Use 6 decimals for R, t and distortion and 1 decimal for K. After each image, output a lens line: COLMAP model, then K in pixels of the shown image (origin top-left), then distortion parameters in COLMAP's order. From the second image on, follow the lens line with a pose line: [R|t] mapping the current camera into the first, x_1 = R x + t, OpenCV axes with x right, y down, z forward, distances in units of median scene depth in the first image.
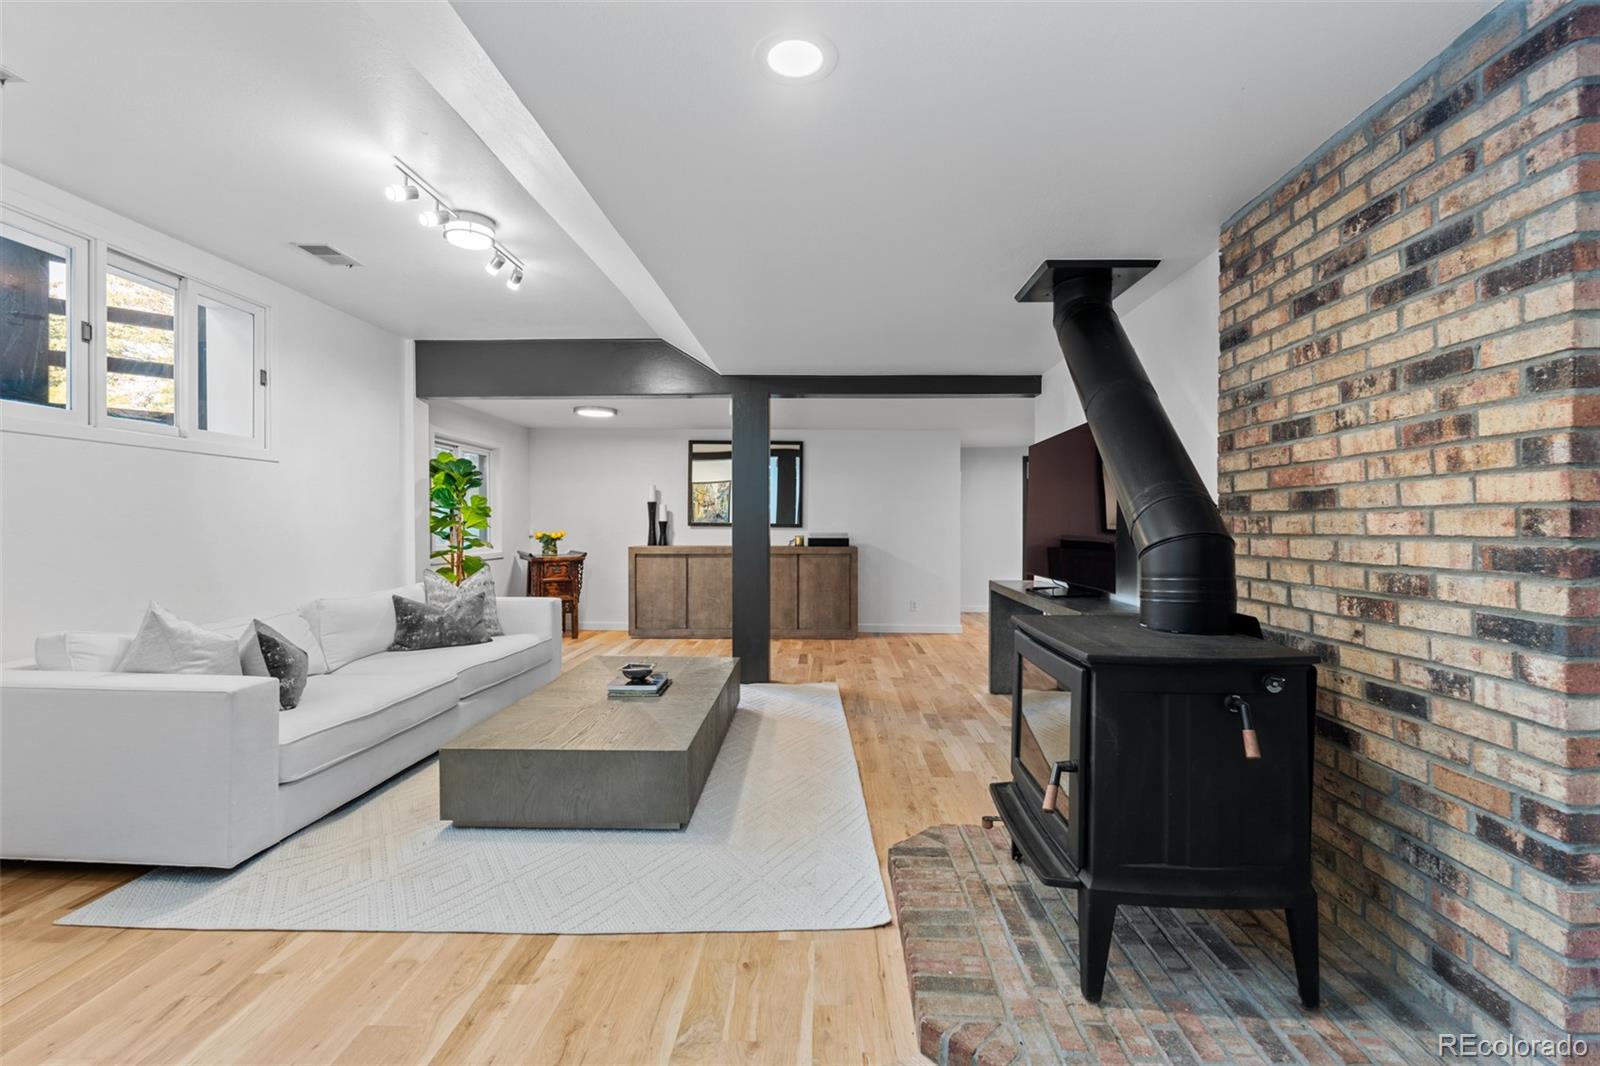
lens RADIAL K [[715.6, 0, 804.1], [0, 715.6, 542.8], [0, 0, 1]] dist [-0.002677, -0.000046]
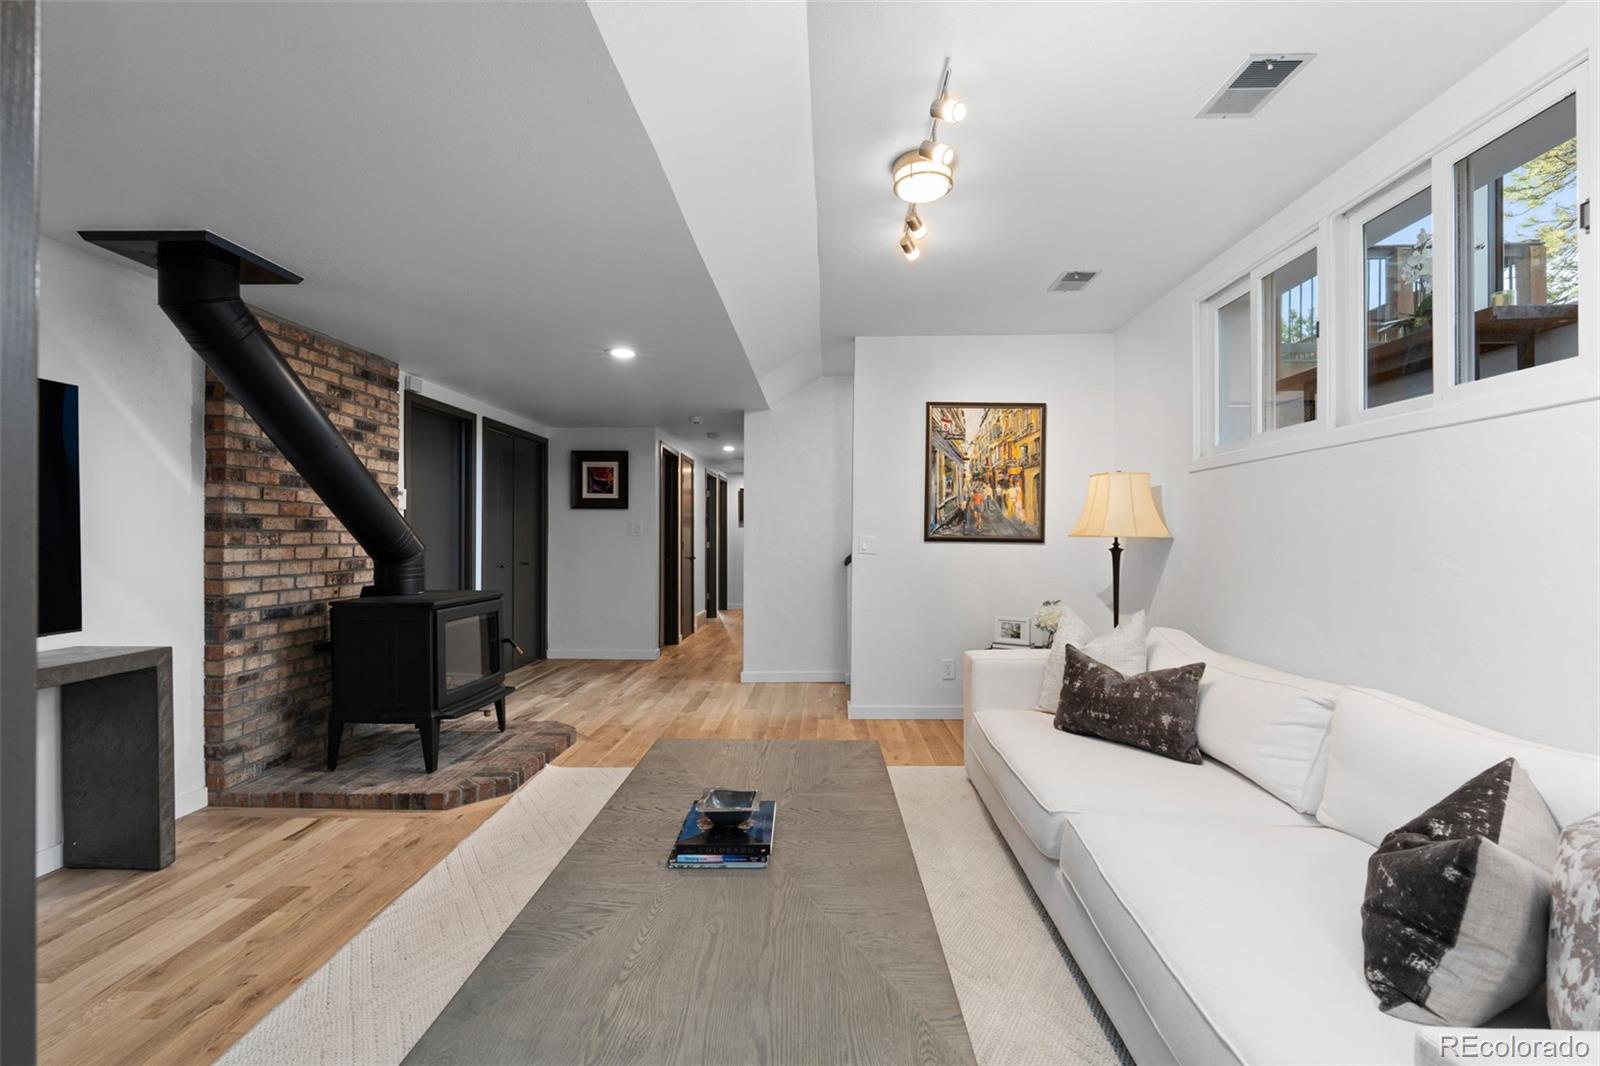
lens RADIAL K [[715.6, 0, 804.1], [0, 715.6, 542.8], [0, 0, 1]] dist [-0.002677, -0.000046]
pose [[-0.999942, -0.009852, 0.004254, -0.528837], [-0.009712, 0.999448, 0.031762, -0.085049], [-0.004565, 0.031719, -0.999486, 2.811469]]
